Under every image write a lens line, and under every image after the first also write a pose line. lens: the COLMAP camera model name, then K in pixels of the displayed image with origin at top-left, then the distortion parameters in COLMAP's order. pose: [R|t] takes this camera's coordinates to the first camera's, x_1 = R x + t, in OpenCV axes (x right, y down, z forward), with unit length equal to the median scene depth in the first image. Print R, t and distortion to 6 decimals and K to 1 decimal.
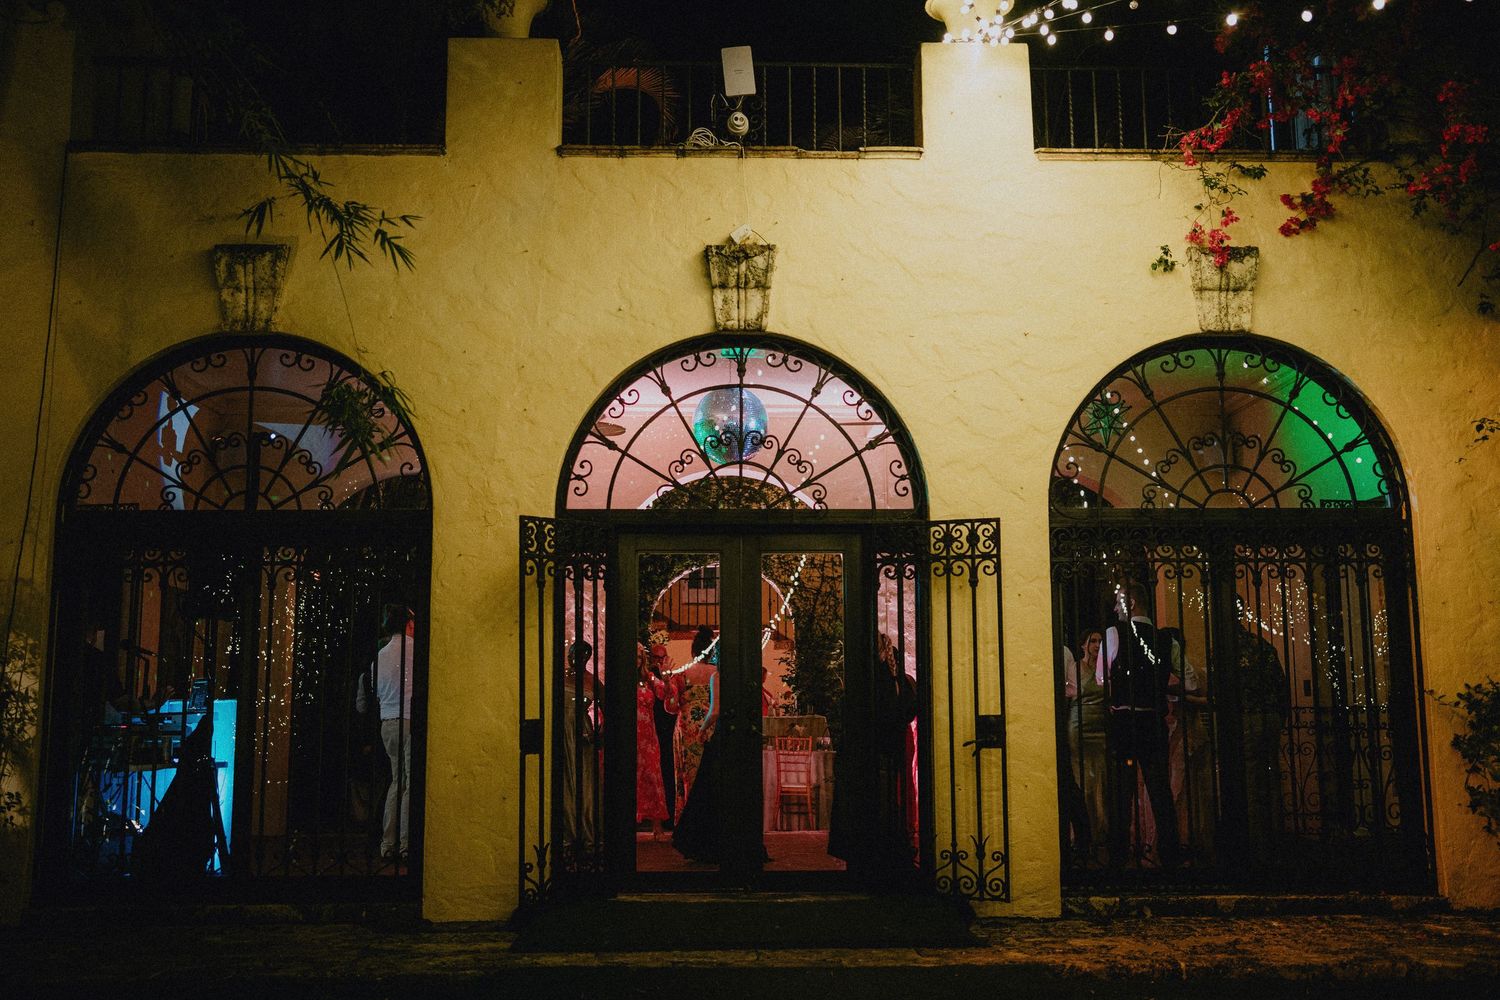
lens RADIAL K [[1534.8, 0, 744.4], [0, 1534.8, 503.4], [0, 0, 1]] dist [0.022773, 0.000000]
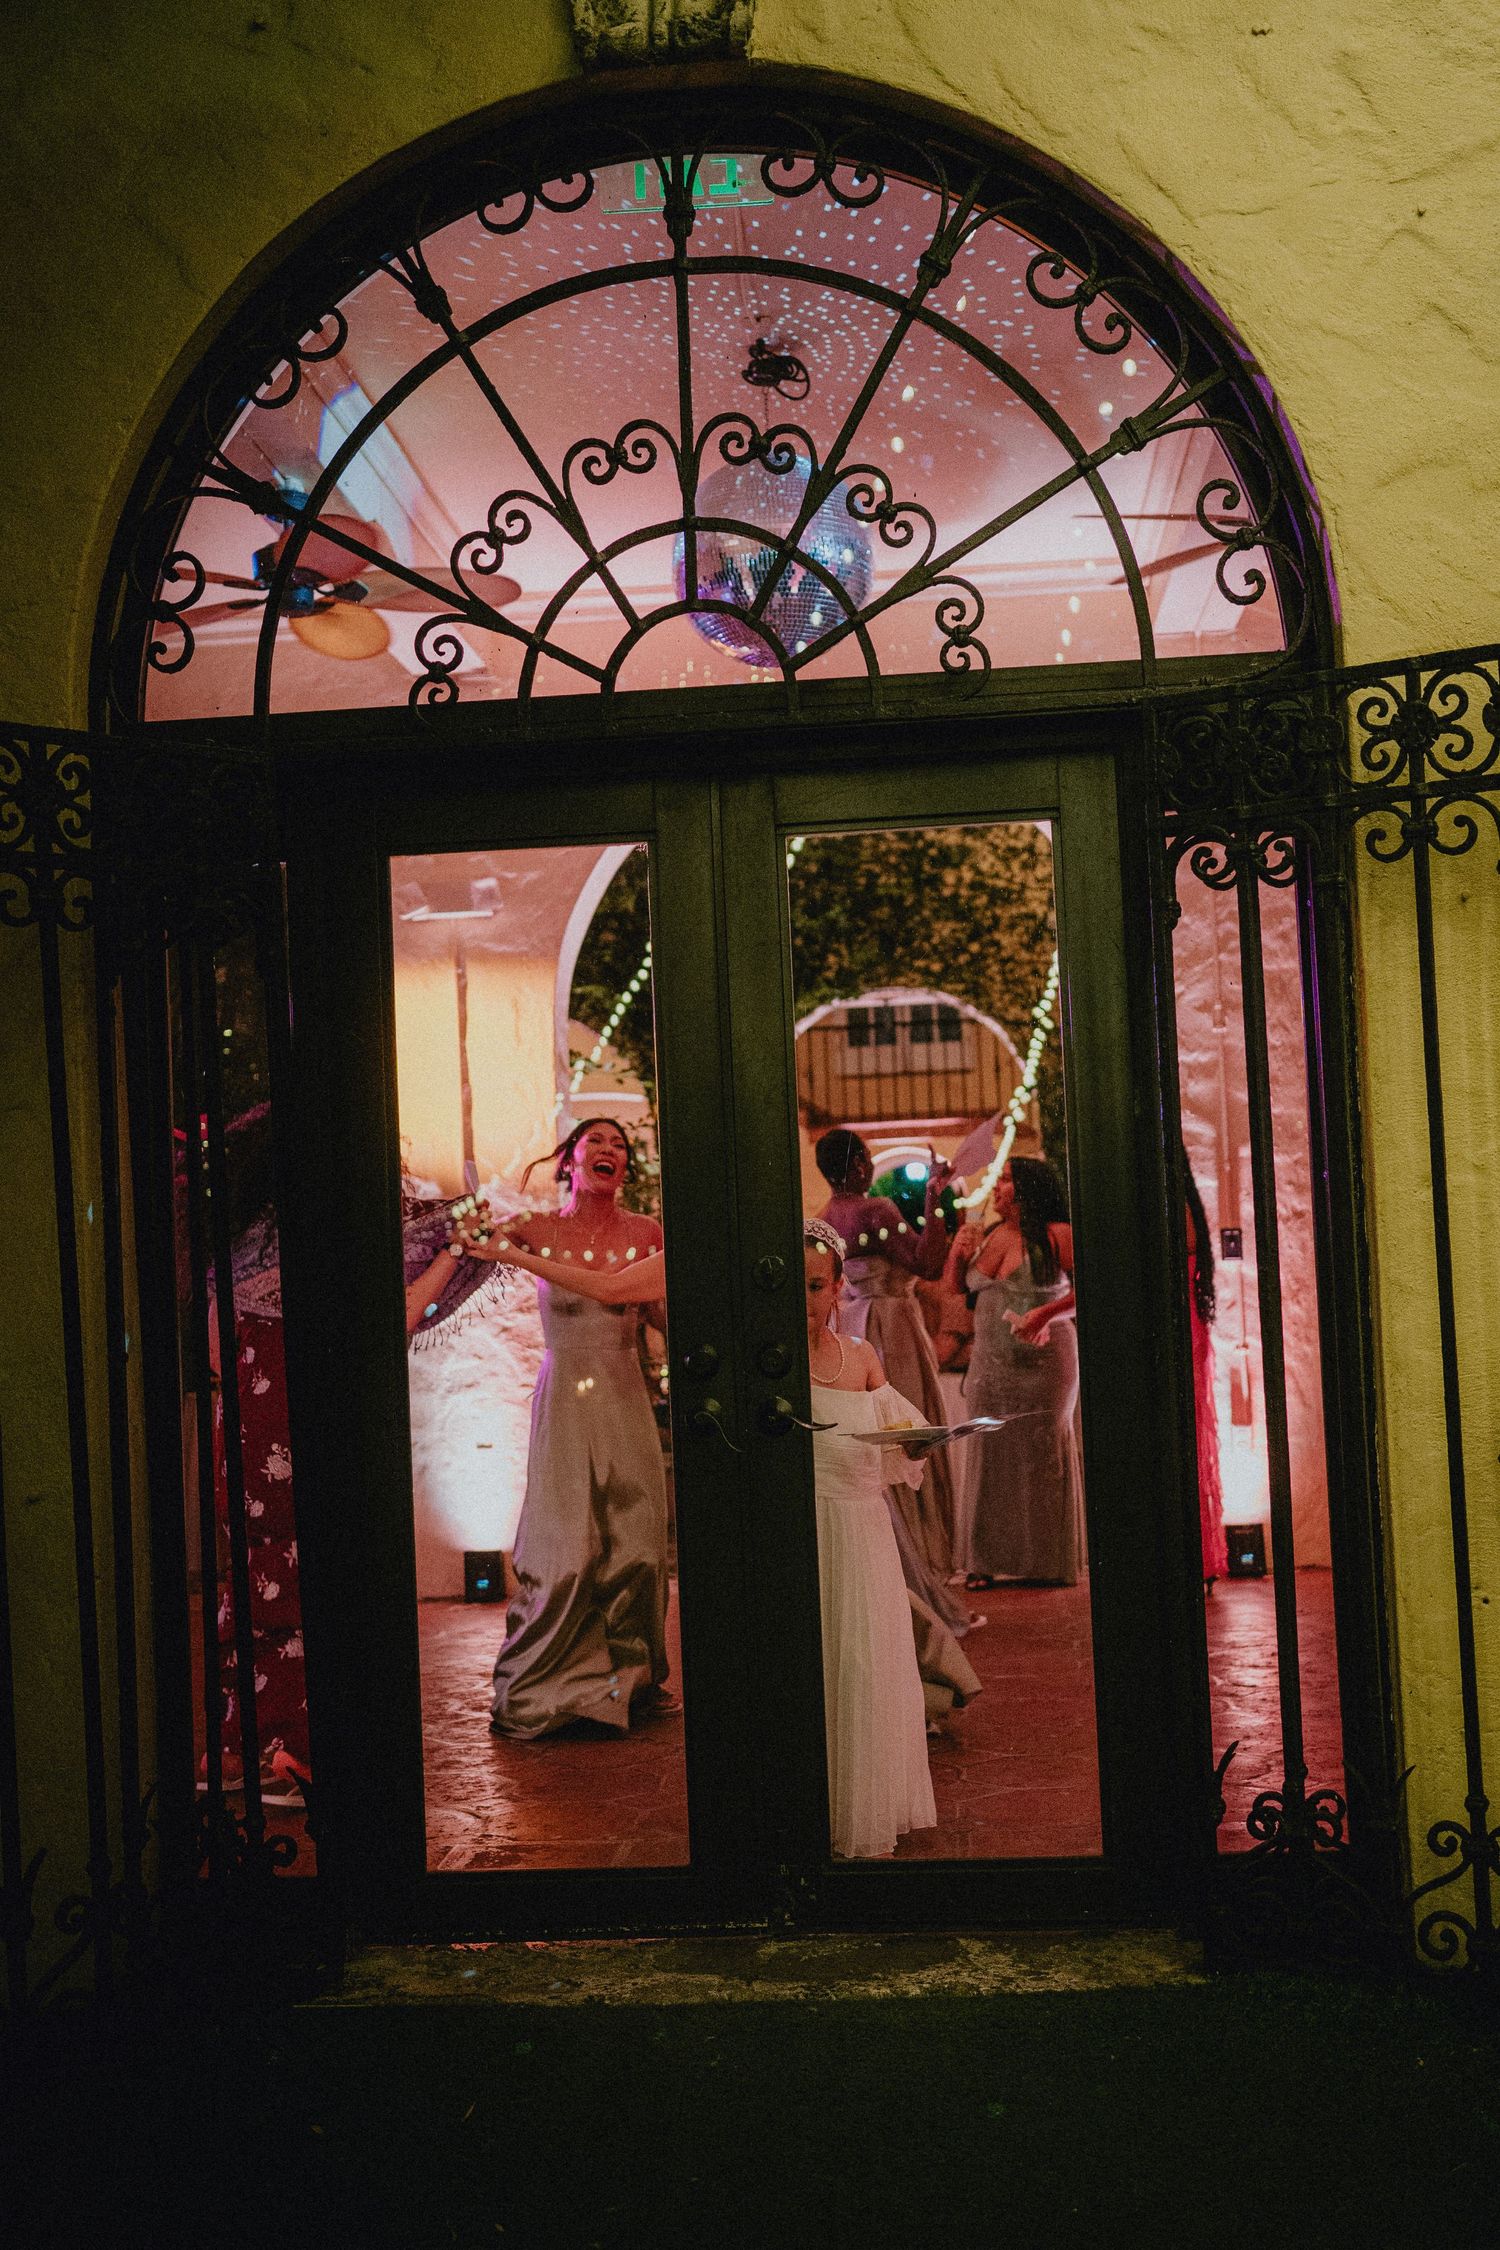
lens RADIAL K [[2302.1, 0, 764.7], [0, 2302.1, 1134.5], [0, 0, 1]] dist [0.022773, 0.000000]
pose [[0.993137, -0.044479, -0.108165, 0.057463], [0.053155, 0.995481, 0.078696, 0.058782], [0.104176, -0.083906, 0.991013, 0.569517]]
